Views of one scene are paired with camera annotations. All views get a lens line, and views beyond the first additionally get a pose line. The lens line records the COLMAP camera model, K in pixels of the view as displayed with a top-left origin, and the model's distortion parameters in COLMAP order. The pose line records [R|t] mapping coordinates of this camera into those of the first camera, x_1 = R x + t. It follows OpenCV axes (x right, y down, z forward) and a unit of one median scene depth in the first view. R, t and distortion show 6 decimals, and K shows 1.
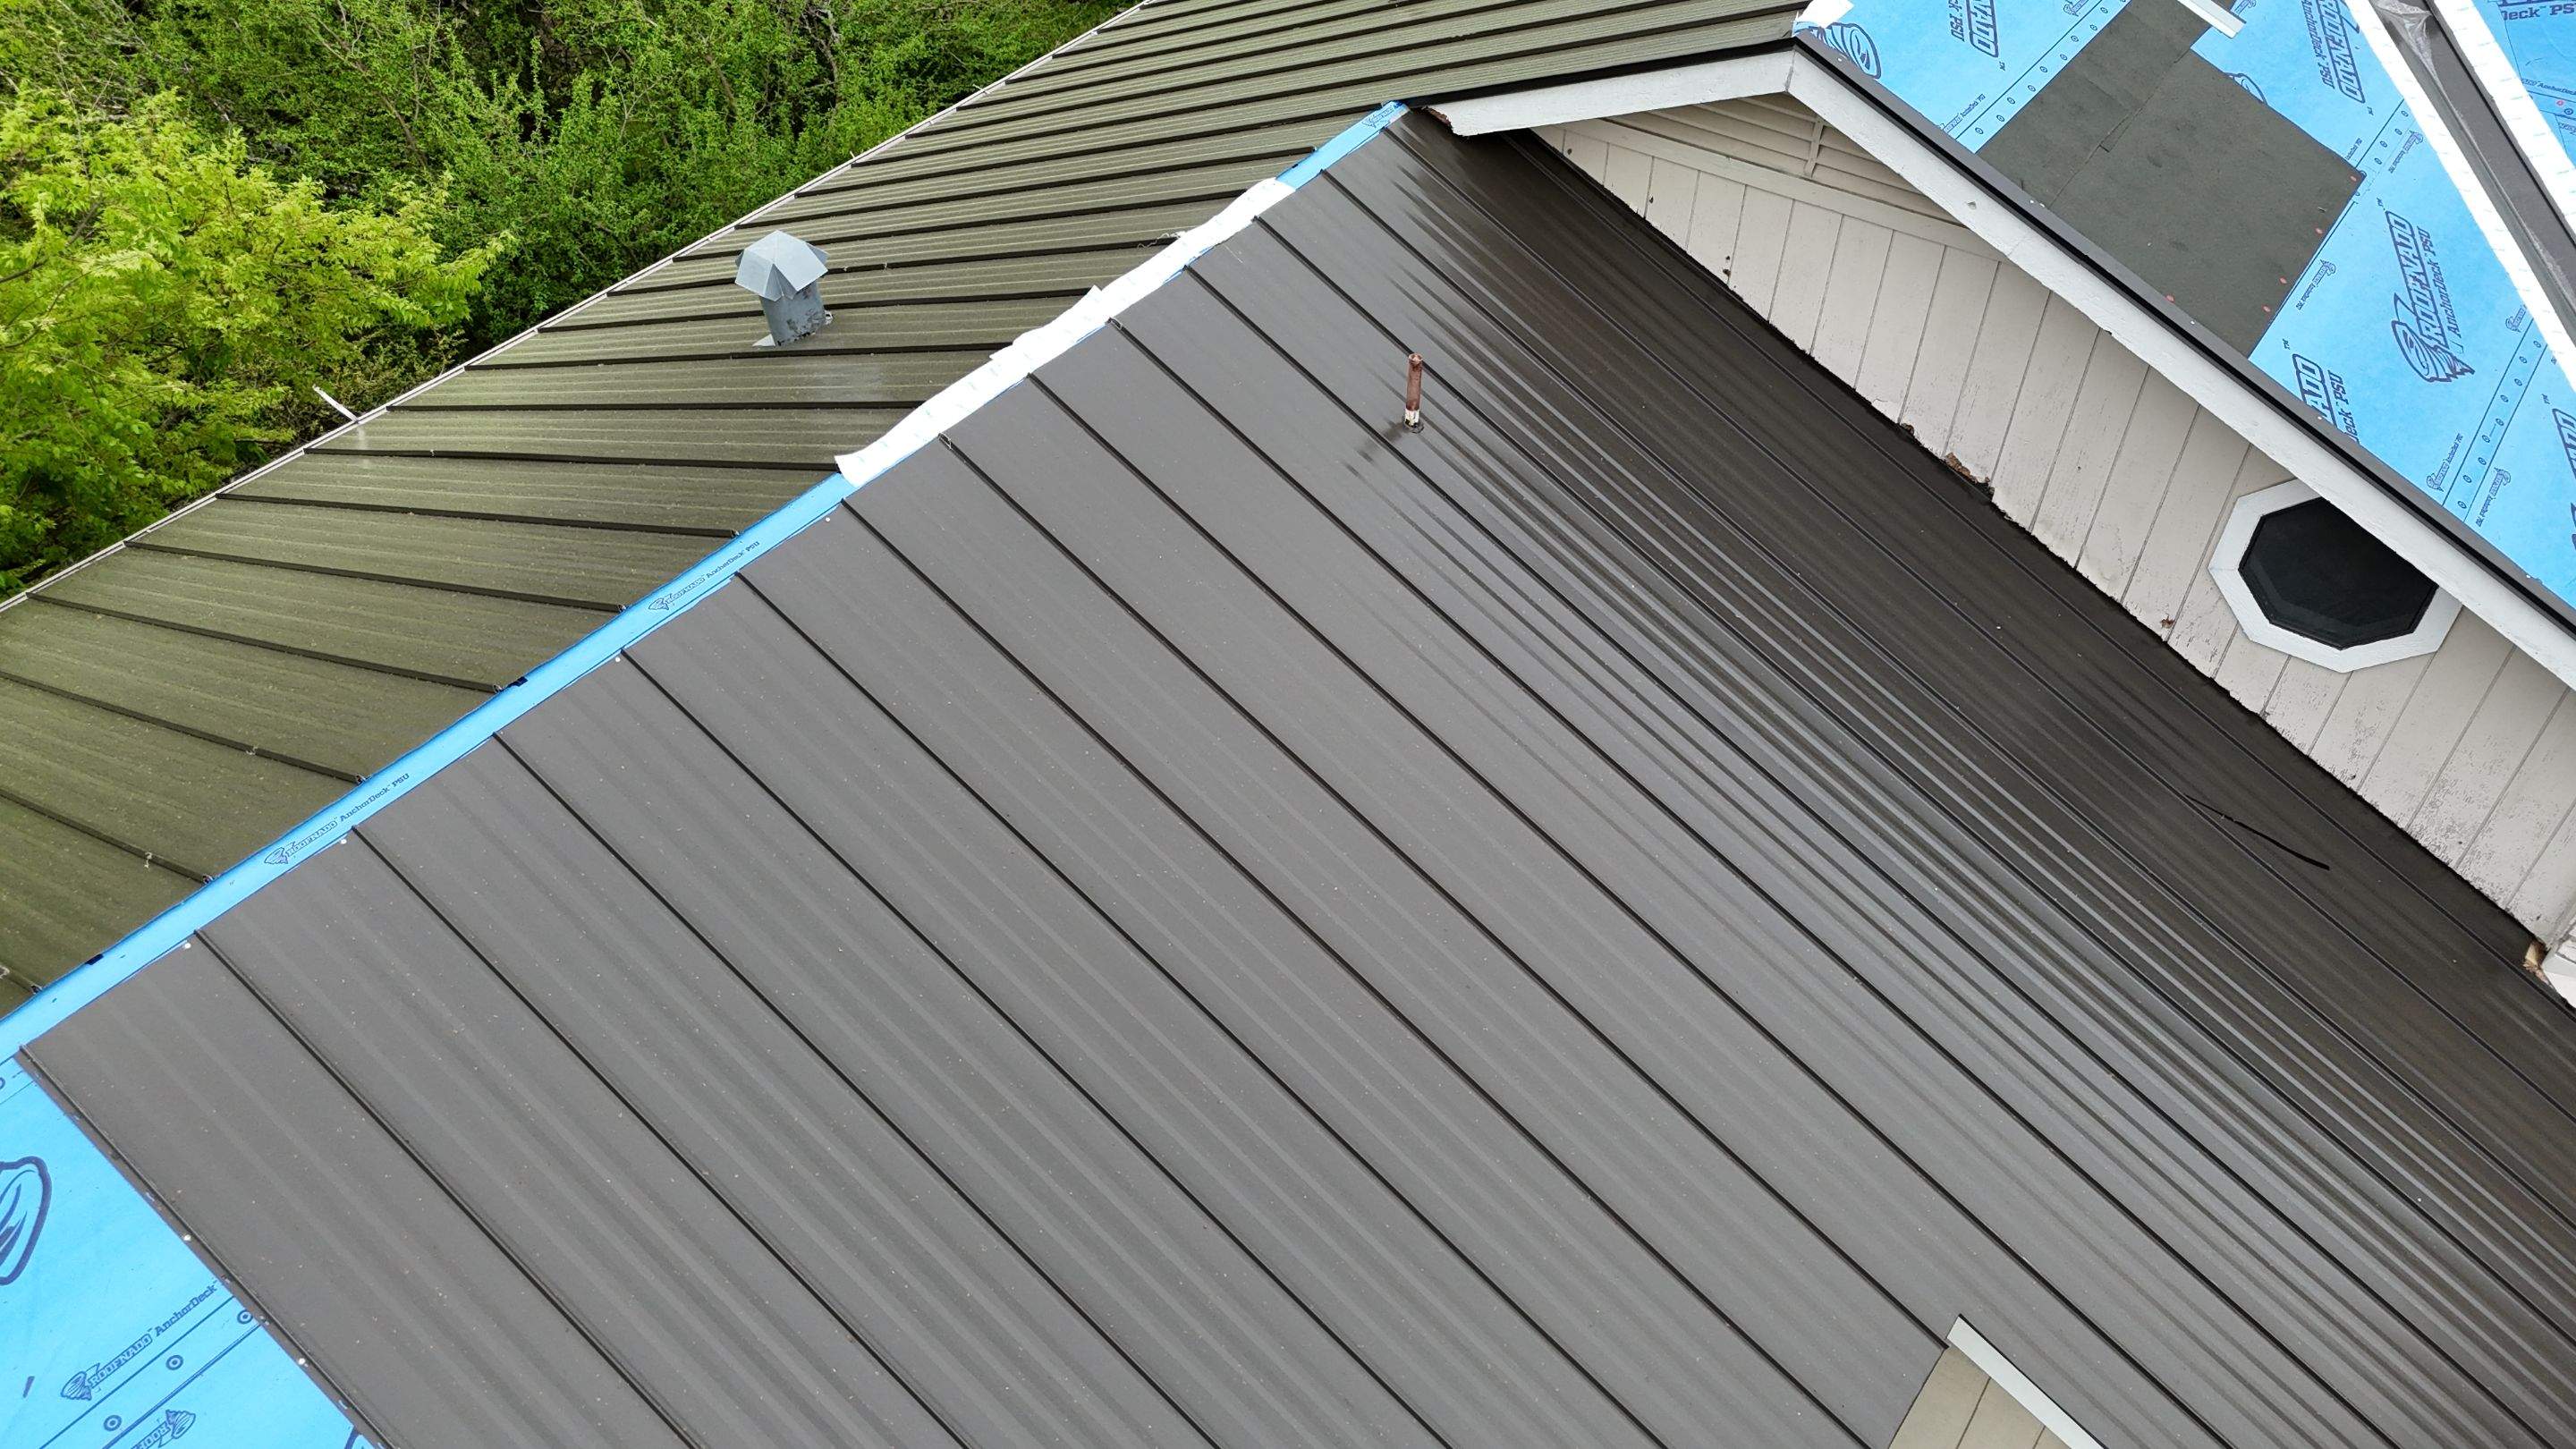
lens RADIAL K [[1906.0, 0, 1293.1], [0, 1906.0, 724.3], [0, 0, 1]] dist [0.045174, -0.025645]
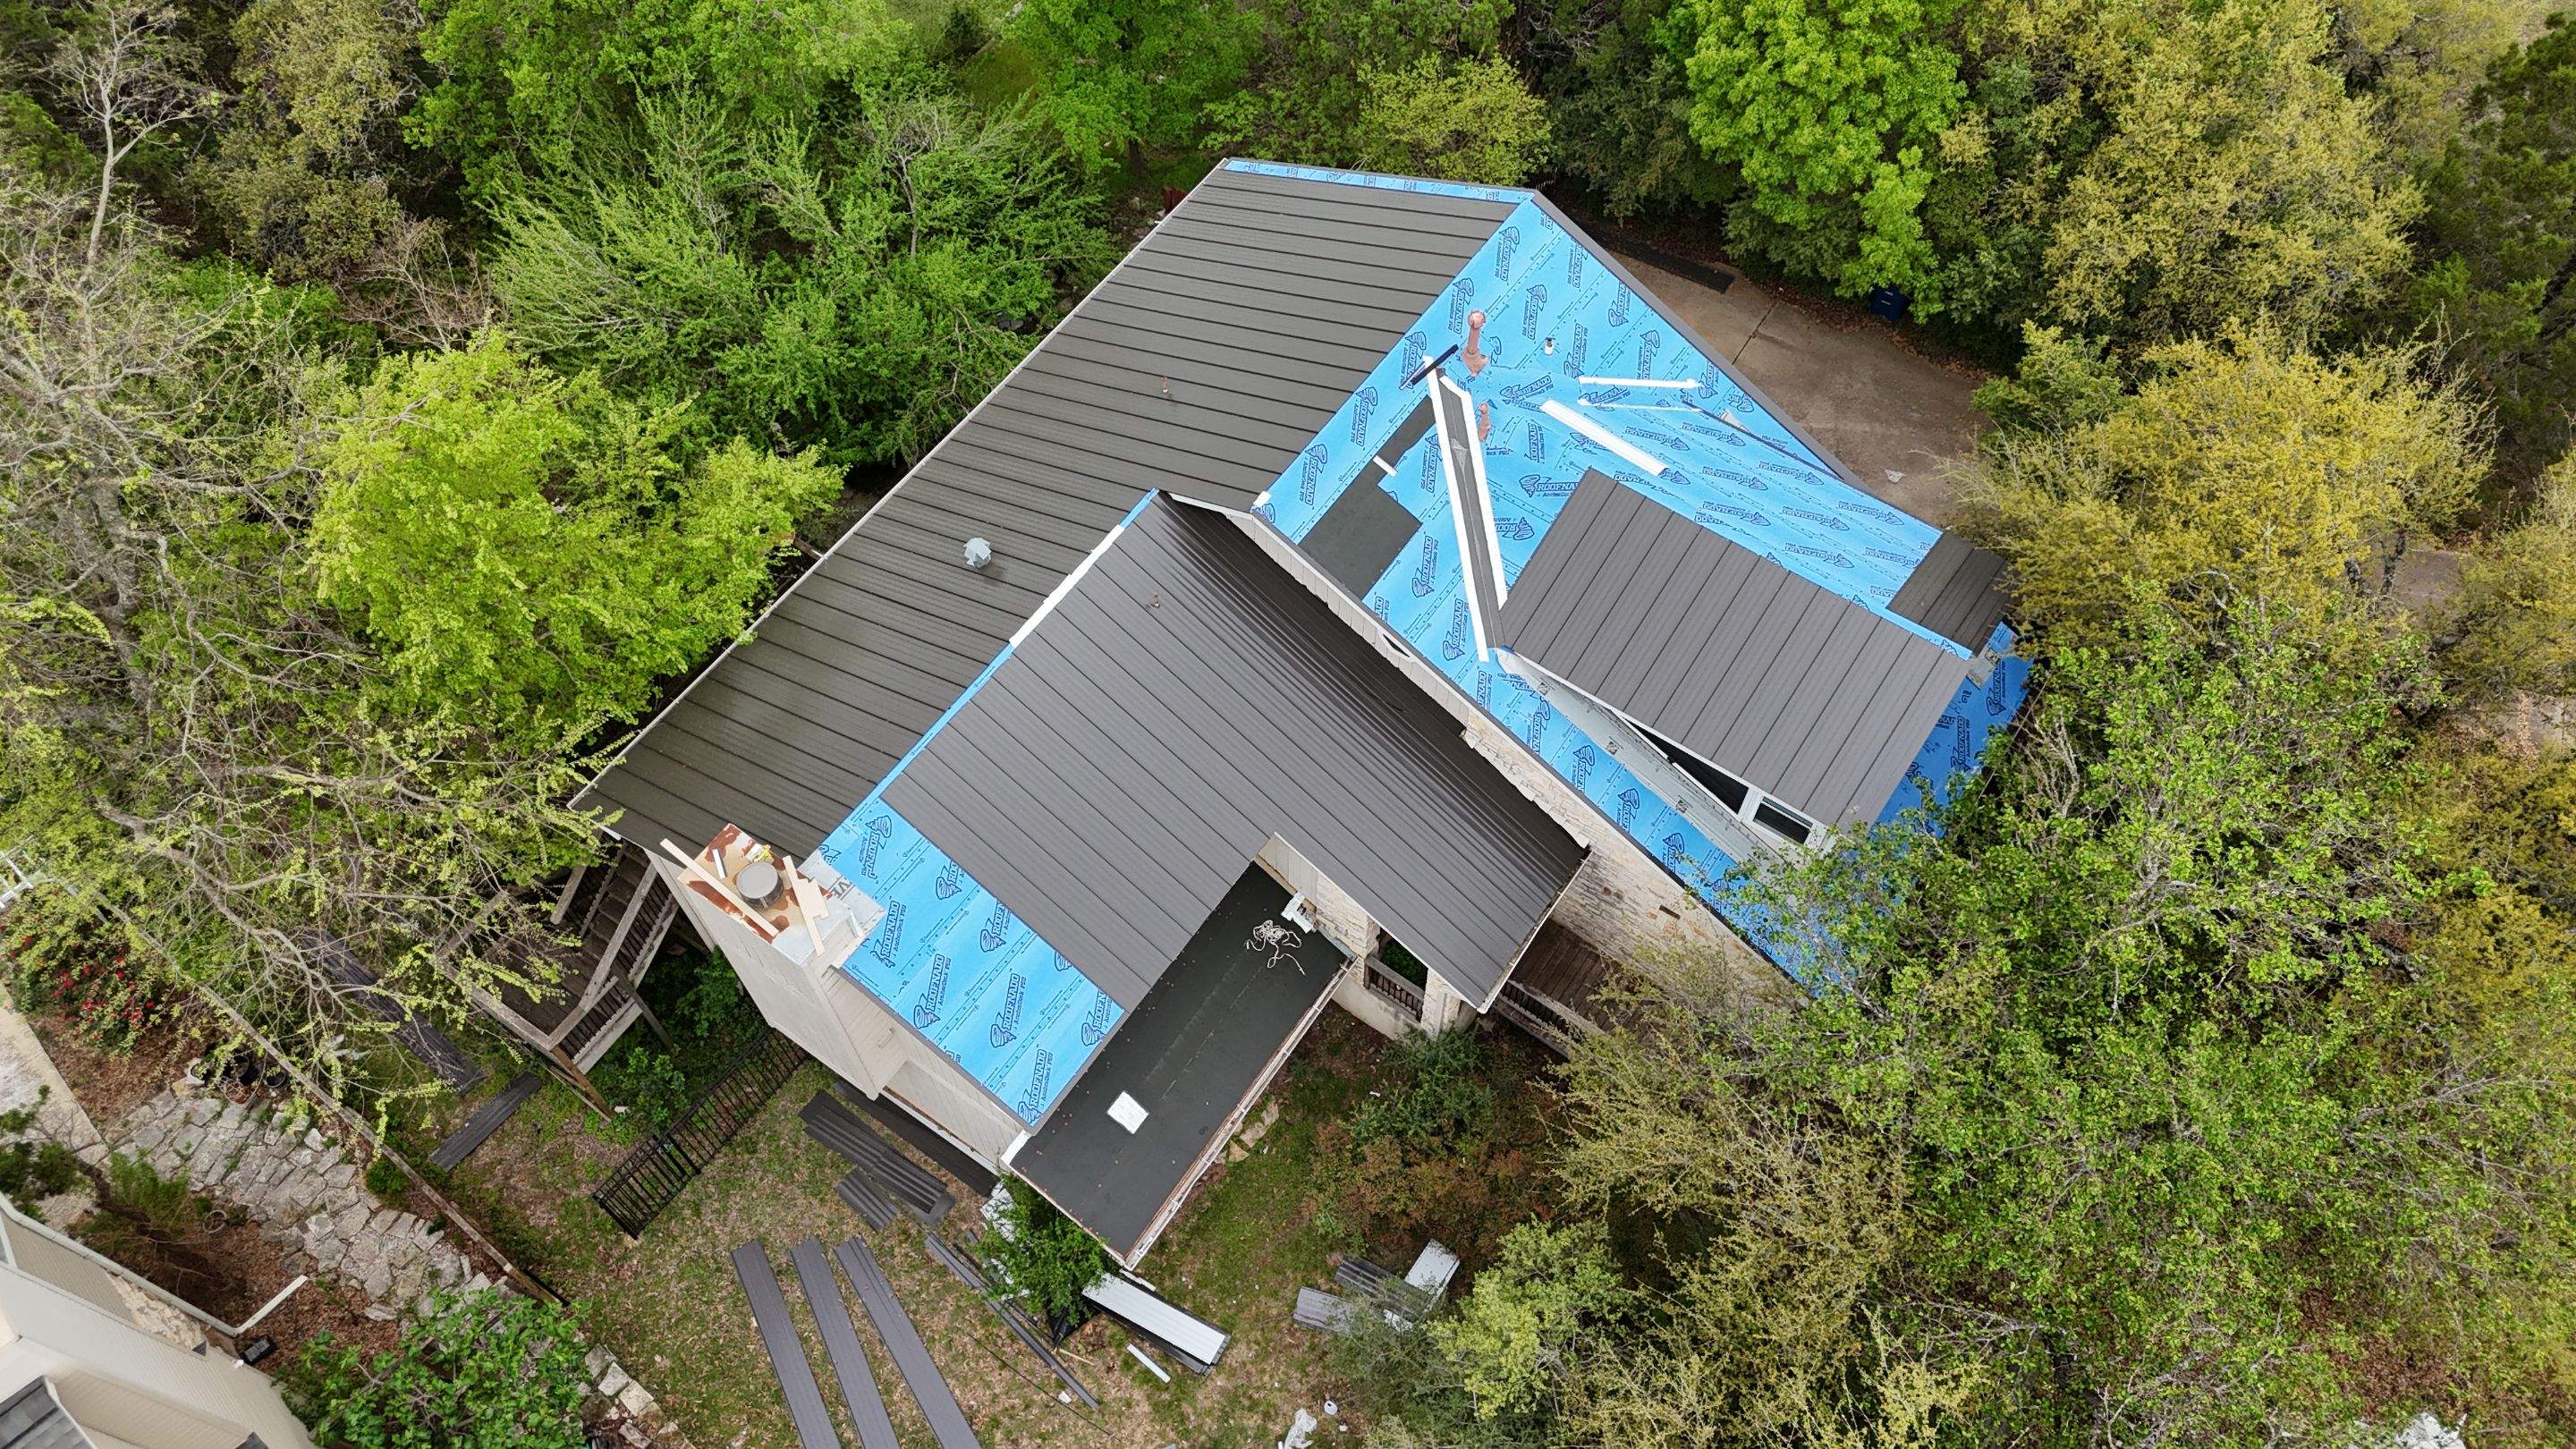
lens RADIAL K [[1894.2, 0, 1288.0], [0, 1894.2, 724.5], [0, 0, 1]] dist [0.080309, -0.075256]
pose [[0.999672, -0.020345, 0.015532, 0.259583], [0.015572, 0.965006, 0.261764, -0.911432], [-0.020314, -0.261436, 0.965007, -2.676416]]
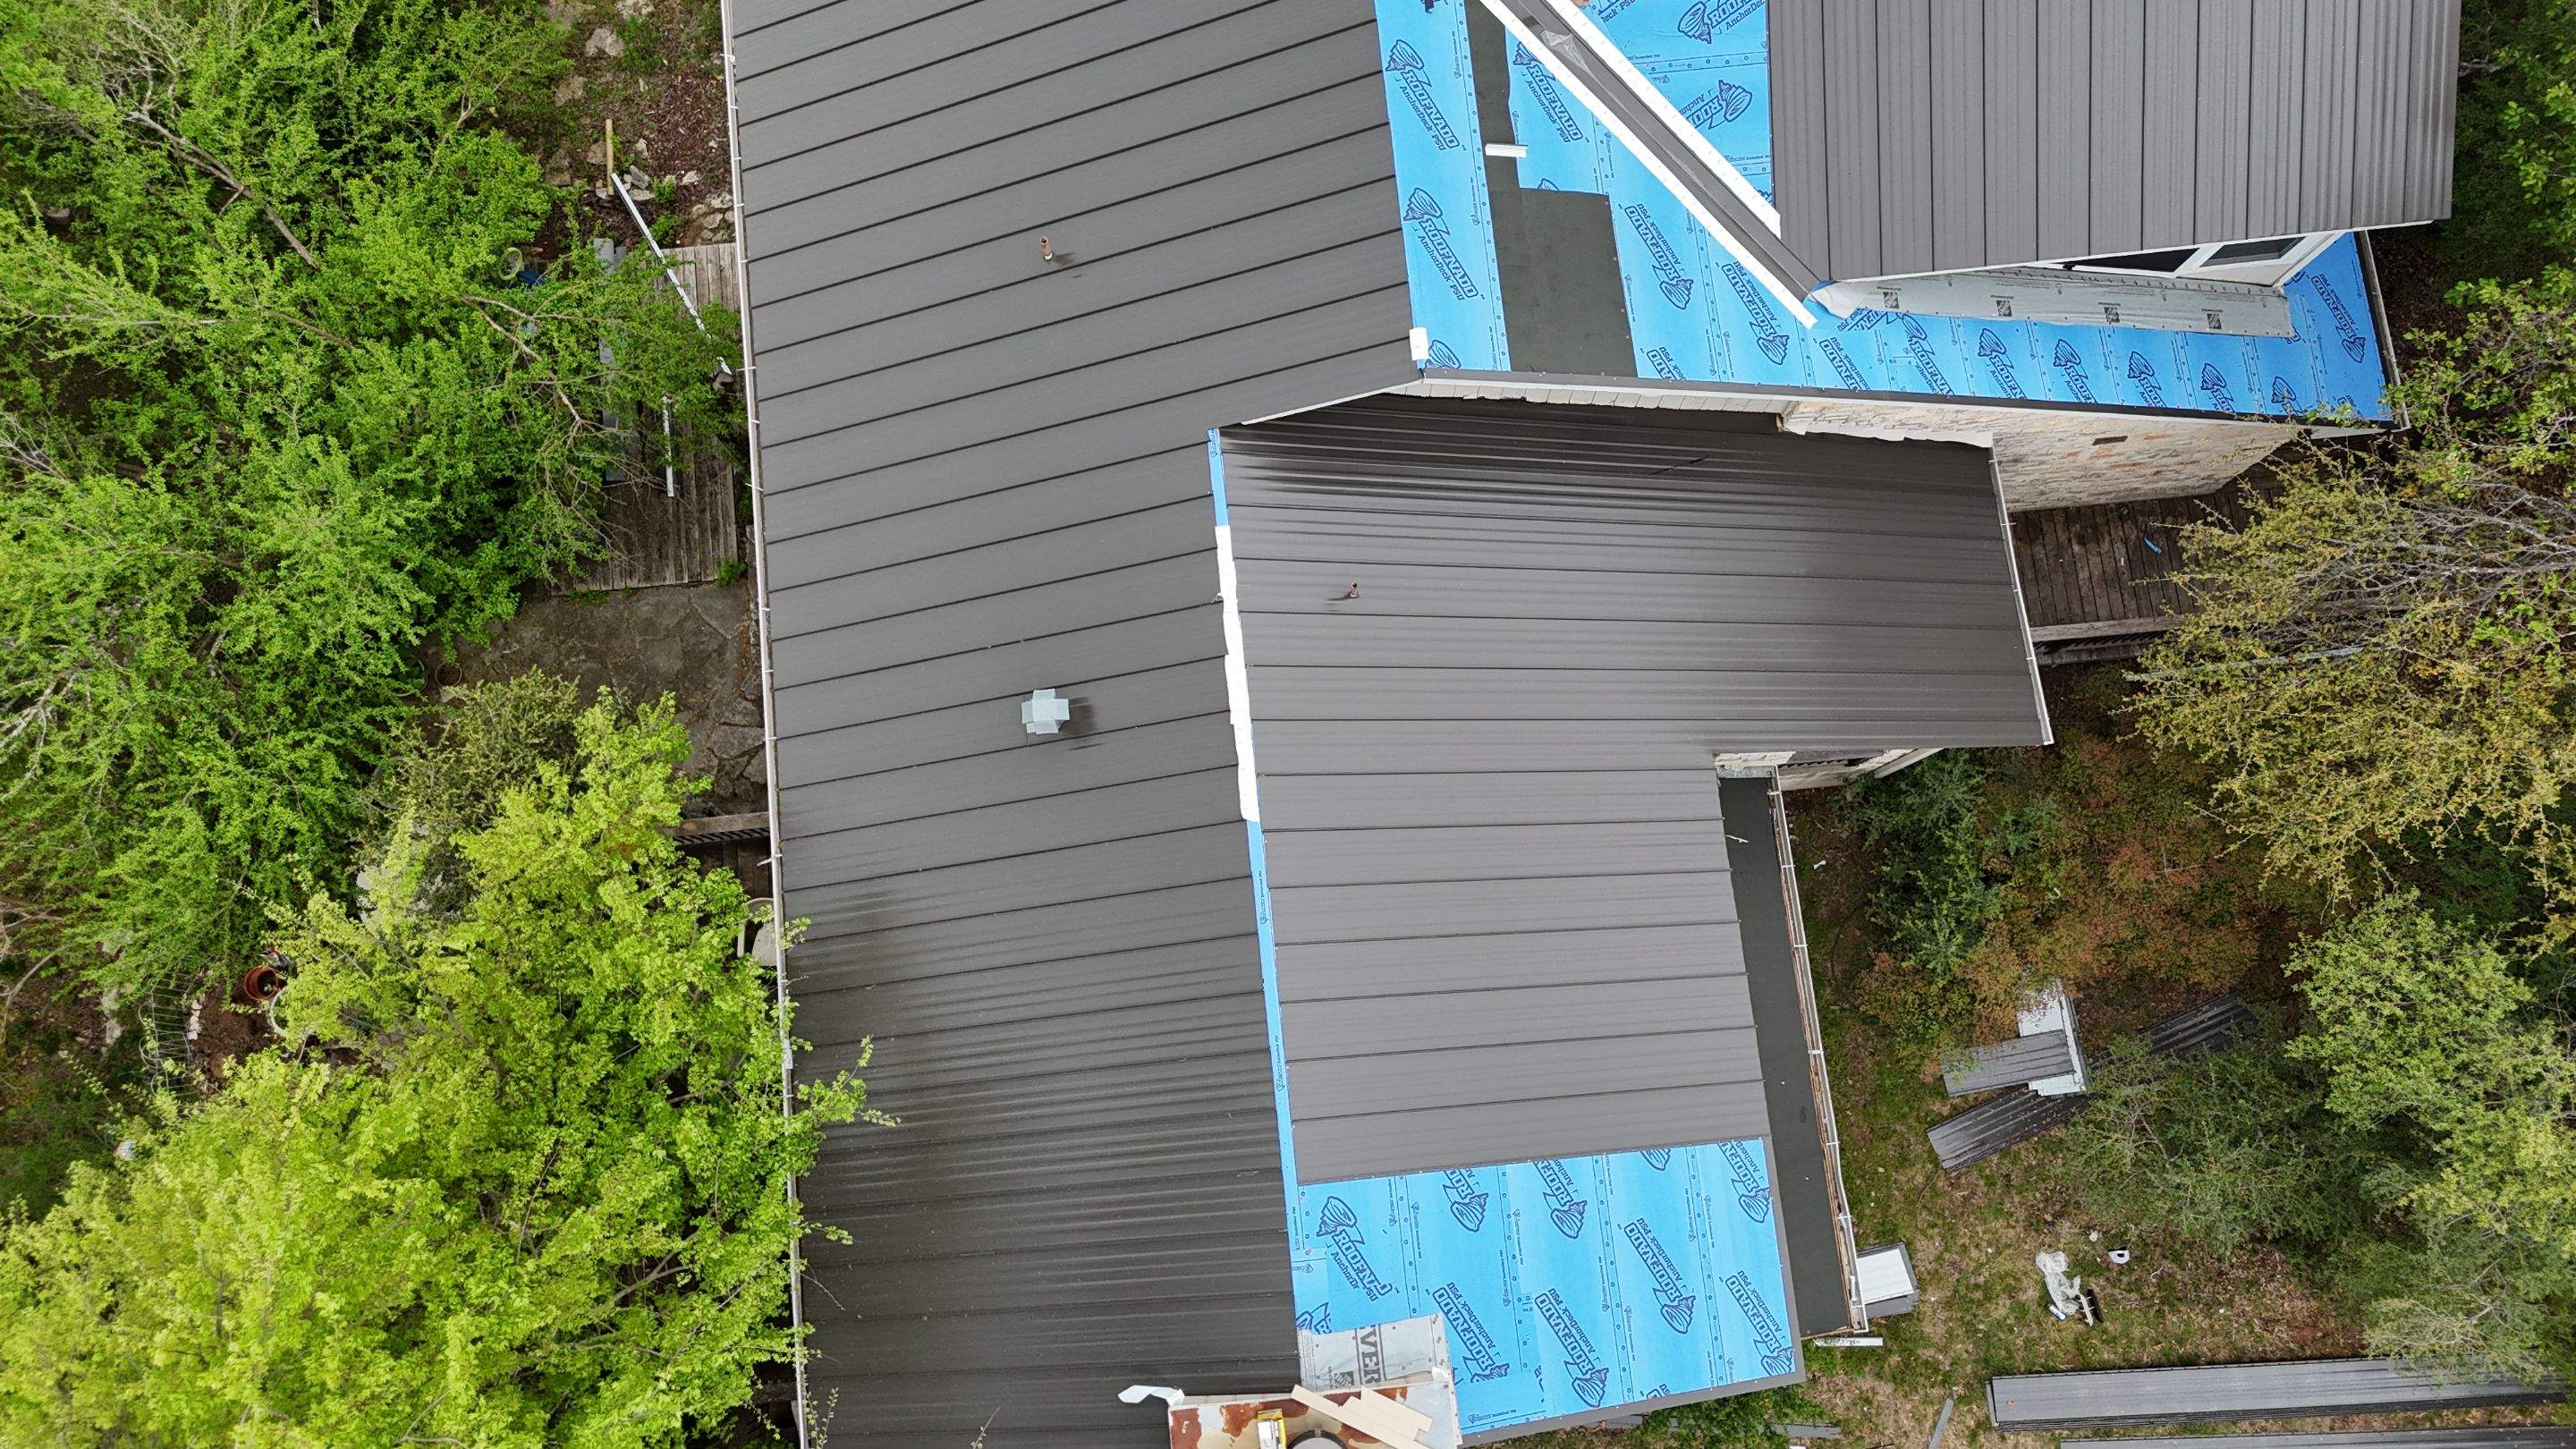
lens RADIAL K [[1888.8, 0, 1292.7], [0, 1888.8, 721.7], [0, 0, 1]] dist [0.062111, -0.050922]
pose [[0.739215, -0.661129, 0.128333, -0.373183], [0.465614, 0.639381, 0.611879, -1.445436], [-0.486585, -0.392557, 0.780471, -0.728677]]
